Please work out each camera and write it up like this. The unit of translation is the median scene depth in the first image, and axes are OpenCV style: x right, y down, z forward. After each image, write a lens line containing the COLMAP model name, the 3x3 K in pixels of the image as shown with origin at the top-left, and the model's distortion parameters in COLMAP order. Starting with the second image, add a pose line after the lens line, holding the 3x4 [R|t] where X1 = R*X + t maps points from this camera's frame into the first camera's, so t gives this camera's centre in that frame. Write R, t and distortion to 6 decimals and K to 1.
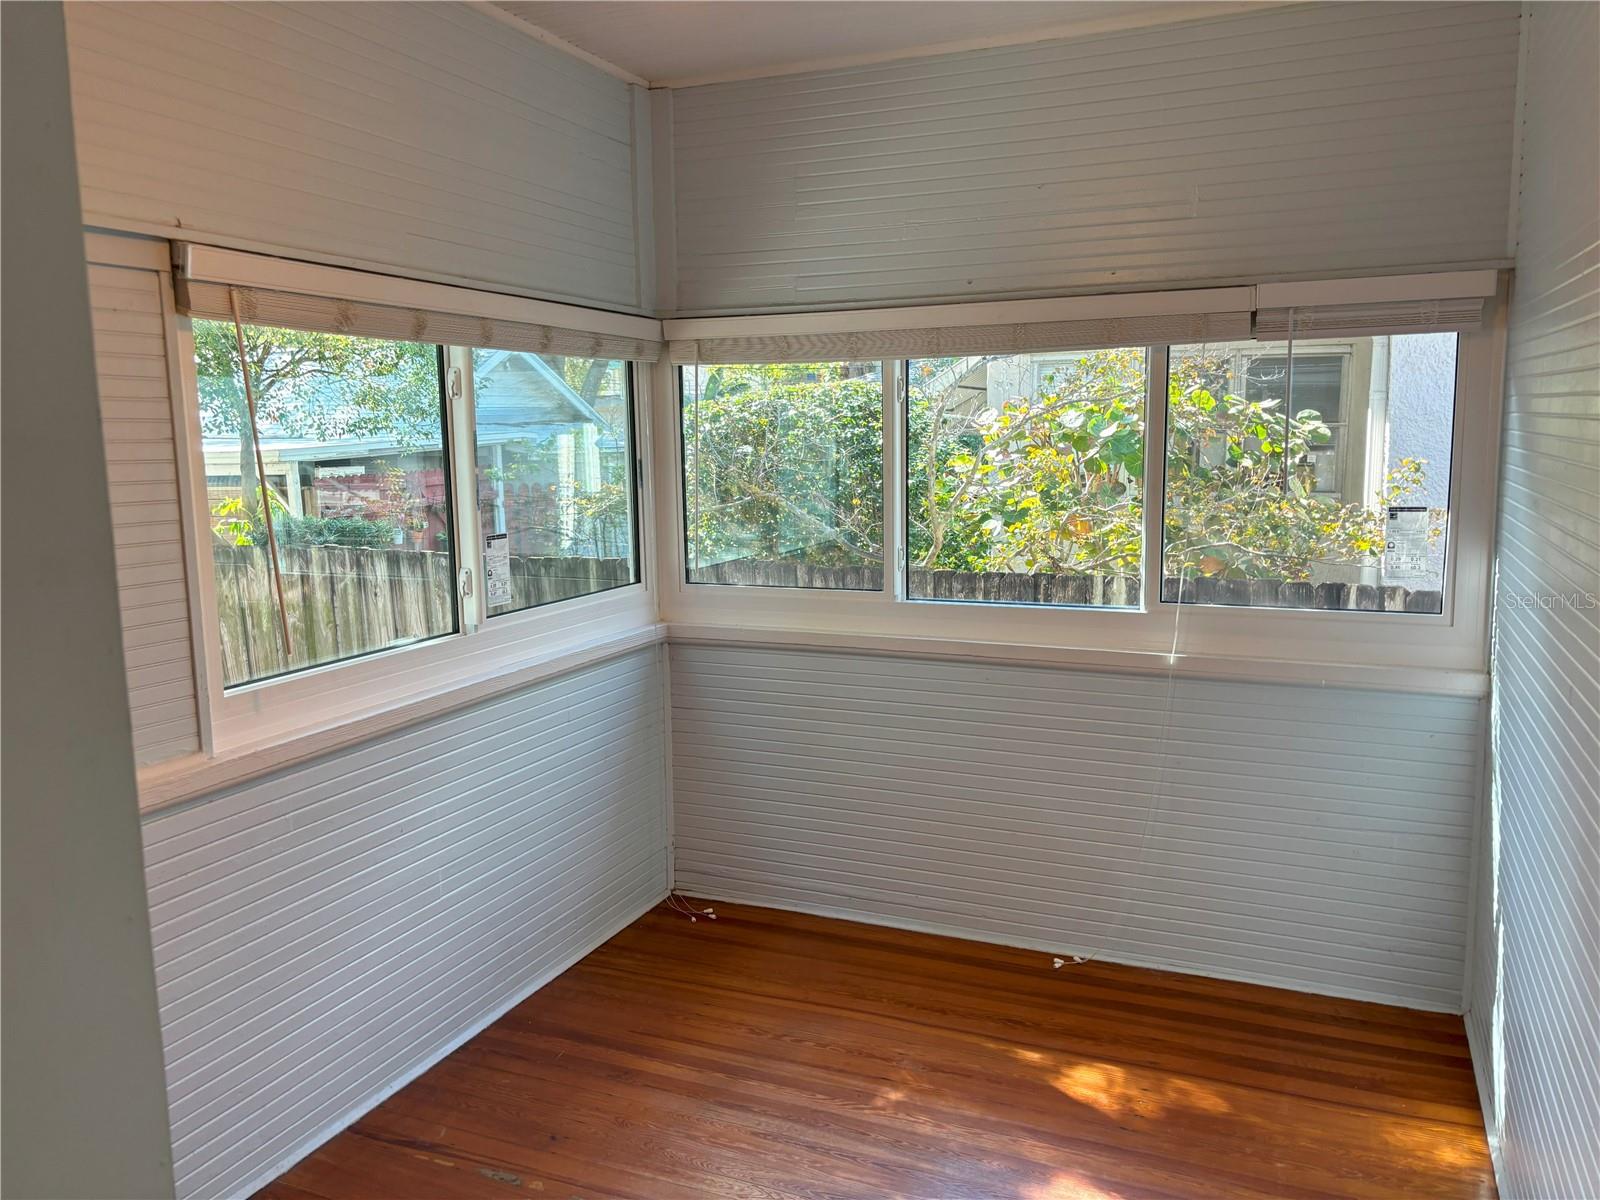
lens RADIAL K [[1213.2, 0, 801.1], [0, 1213.2, 595.0], [0, 0, 1]] dist [-0.012920, -0.004944]
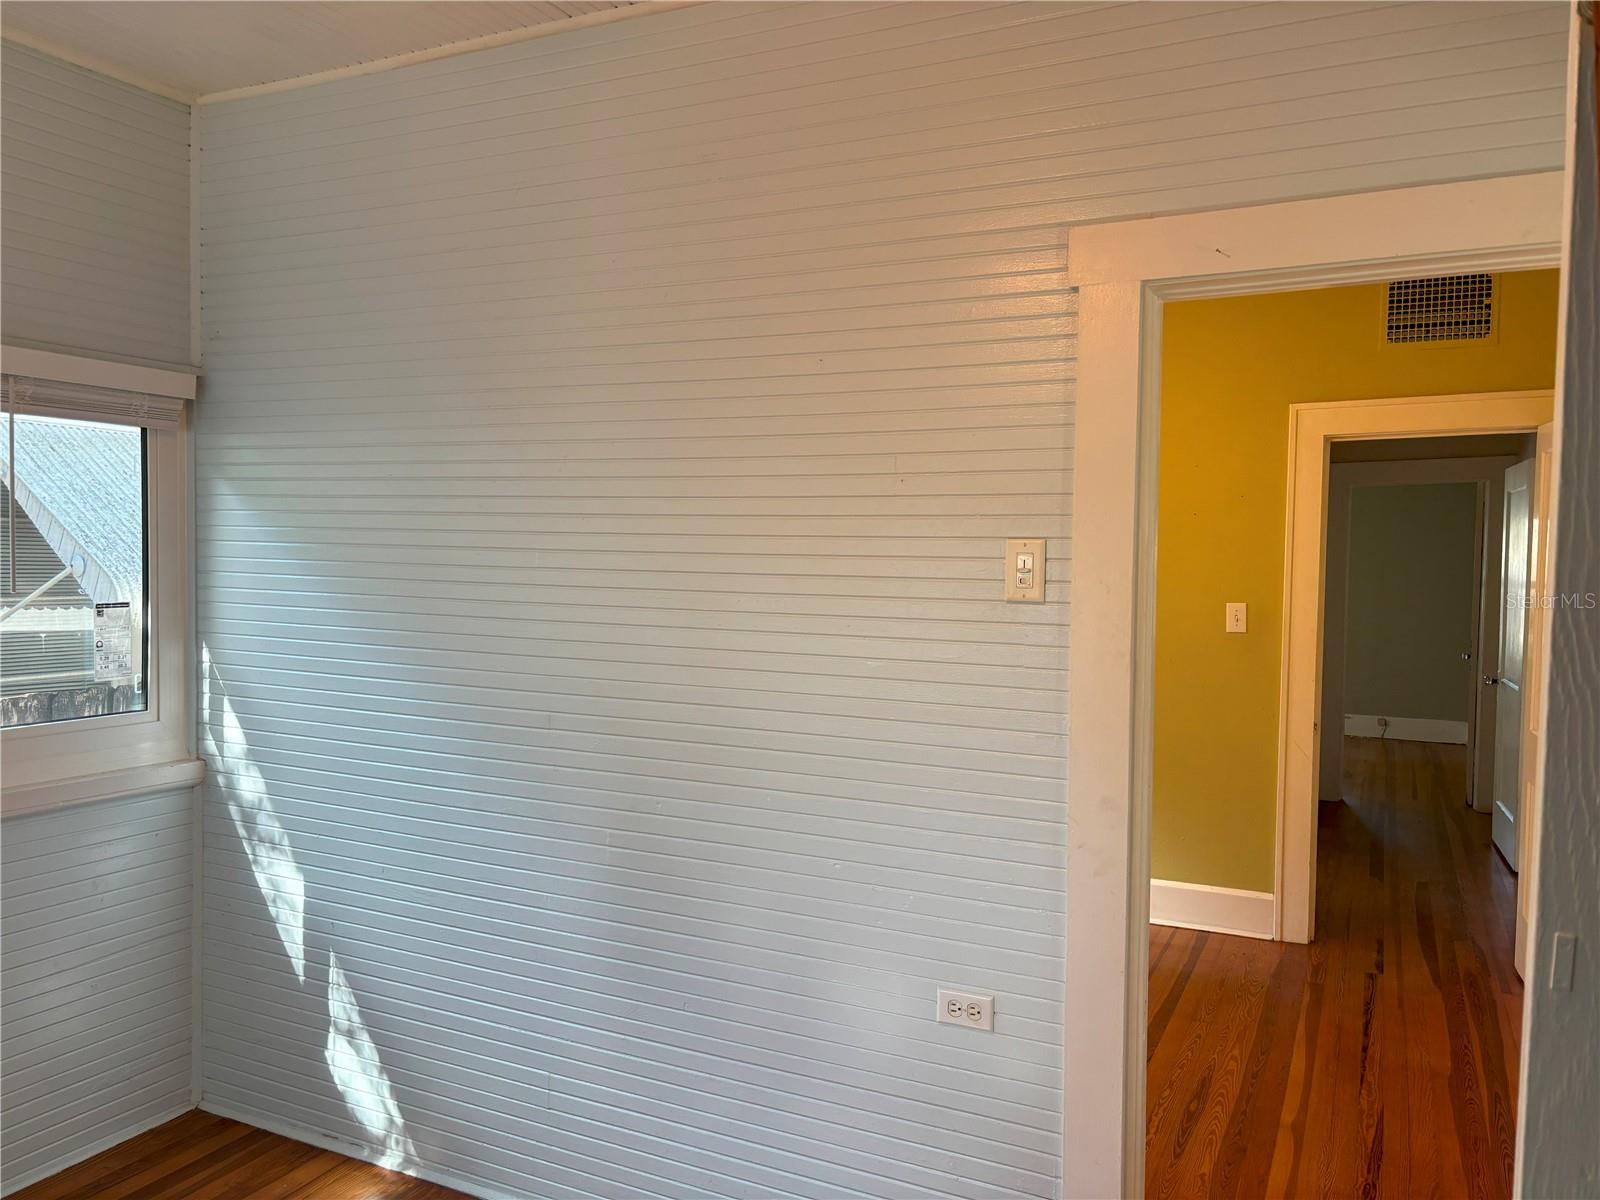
lens RADIAL K [[1213.2, 0, 796.5], [0, 1213.2, 606.5], [0, 0, 1]] dist [-0.012920, -0.004944]
pose [[0.050864, -0.017609, 0.998550, -0.429873], [0.126016, 0.991966, 0.011074, -0.012494], [-0.990723, 0.125270, 0.052675, 0.417778]]
